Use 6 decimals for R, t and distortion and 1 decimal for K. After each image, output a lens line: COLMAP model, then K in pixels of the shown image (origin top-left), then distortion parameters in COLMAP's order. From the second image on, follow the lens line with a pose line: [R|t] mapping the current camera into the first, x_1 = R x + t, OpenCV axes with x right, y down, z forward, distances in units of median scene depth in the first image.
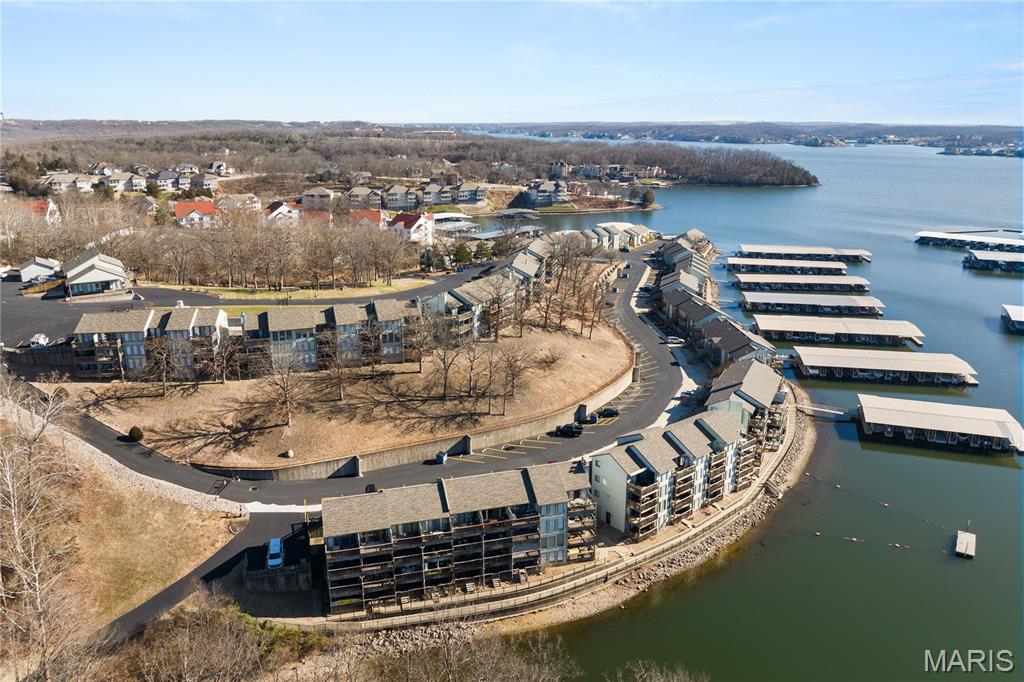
lens RADIAL K [[686.9, 0, 512.0], [0, 686.9, 341.0], [0, 0, 1]] dist [-0.037889, -0.004201]
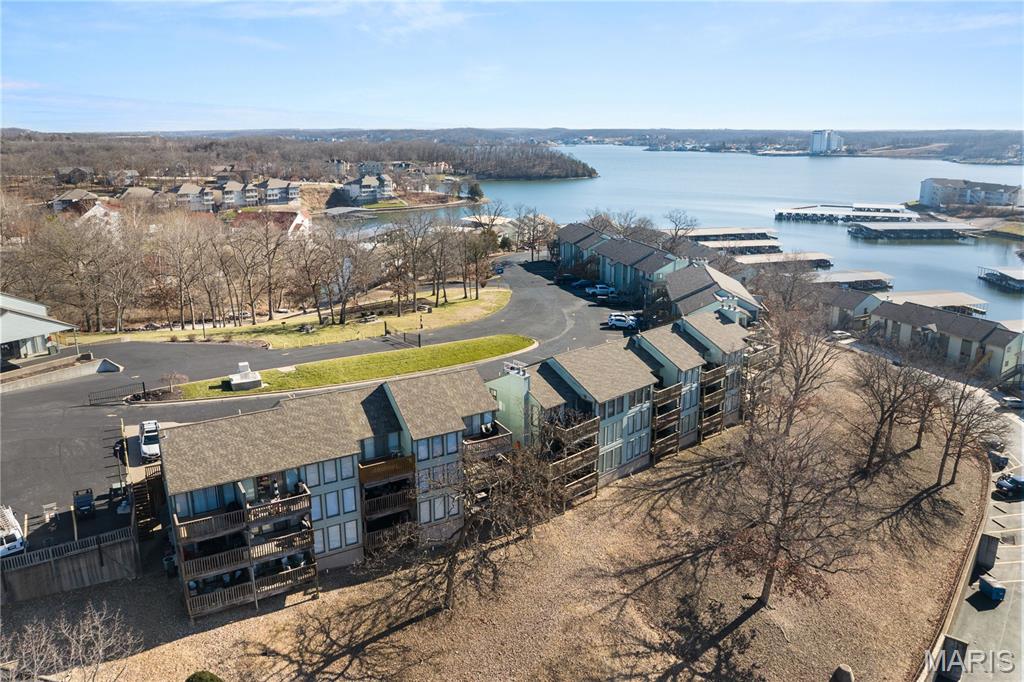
lens RADIAL K [[686.9, 0, 512.0], [0, 686.9, 341.0], [0, 0, 1]] dist [-0.037889, -0.004201]
pose [[0.919105, -0.110508, 0.378198, -0.133706], [0.113284, 0.993450, 0.014977, -0.016375], [-0.377375, 0.029078, 0.925604, 0.134386]]
